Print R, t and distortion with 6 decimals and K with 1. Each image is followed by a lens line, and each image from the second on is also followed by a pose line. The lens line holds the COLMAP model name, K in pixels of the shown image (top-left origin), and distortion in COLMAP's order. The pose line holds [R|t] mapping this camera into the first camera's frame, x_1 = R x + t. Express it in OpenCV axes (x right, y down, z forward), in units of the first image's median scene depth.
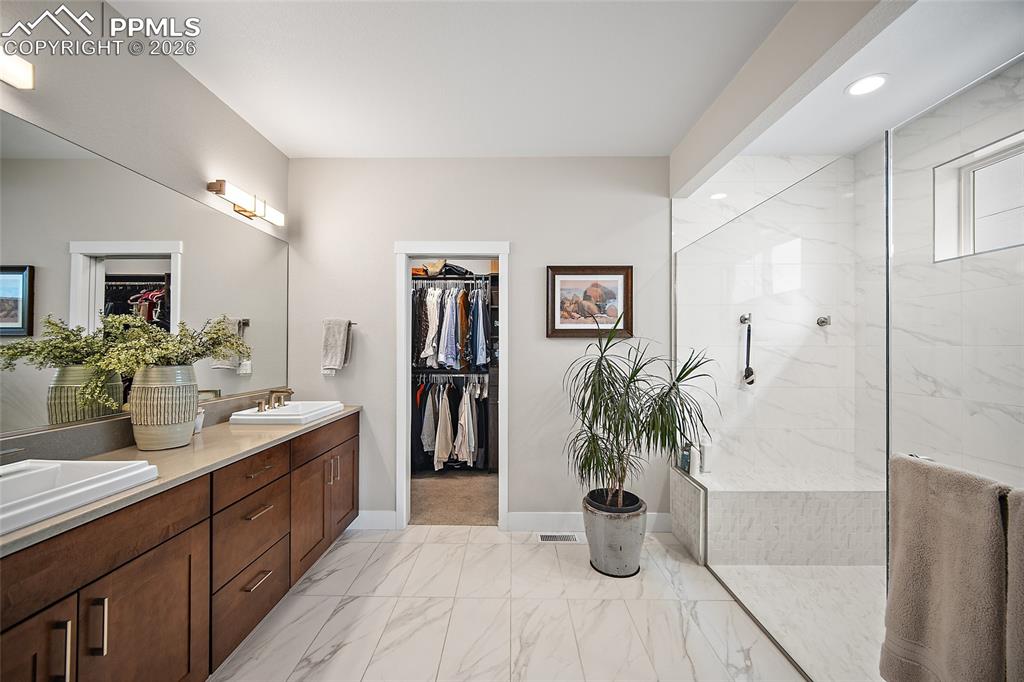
lens RADIAL K [[402.0, 0, 508.5], [0, 402.0, 344.8], [0, 0, 1]] dist [-0.002628, -0.000018]
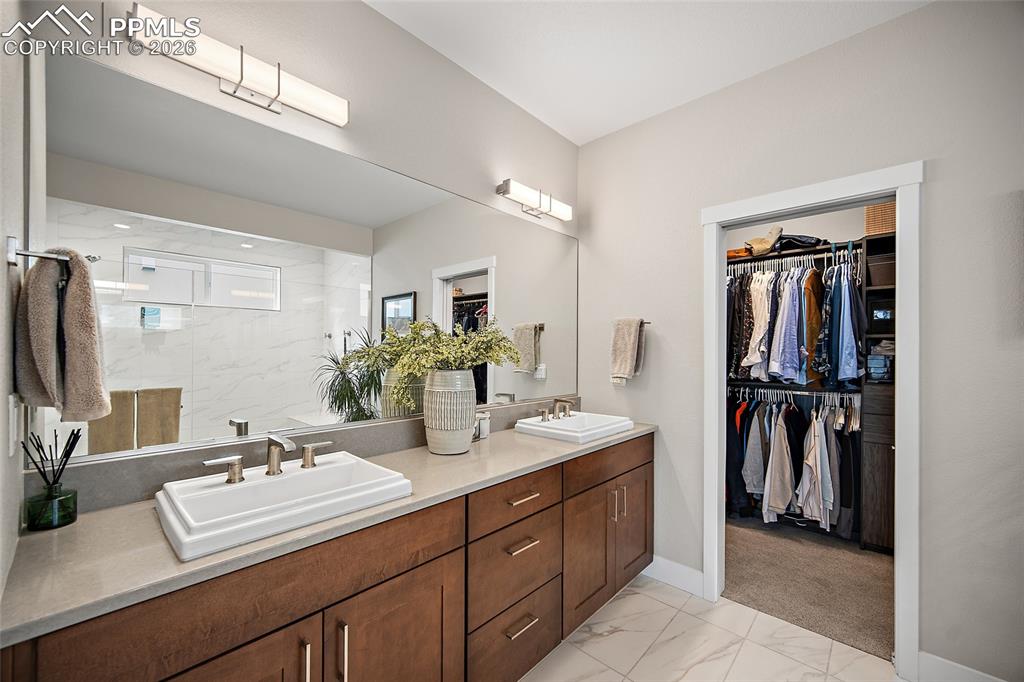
lens RADIAL K [[402.0, 0, 503.6], [0, 402.0, 351.1], [0, 0, 1]] dist [-0.002628, -0.000018]
pose [[0.729494, 0.000137, -0.683987, -0.043760], [0.002126, 0.999995, 0.002467, 0.001590], [0.683984, -0.003253, 0.729490, 0.220505]]
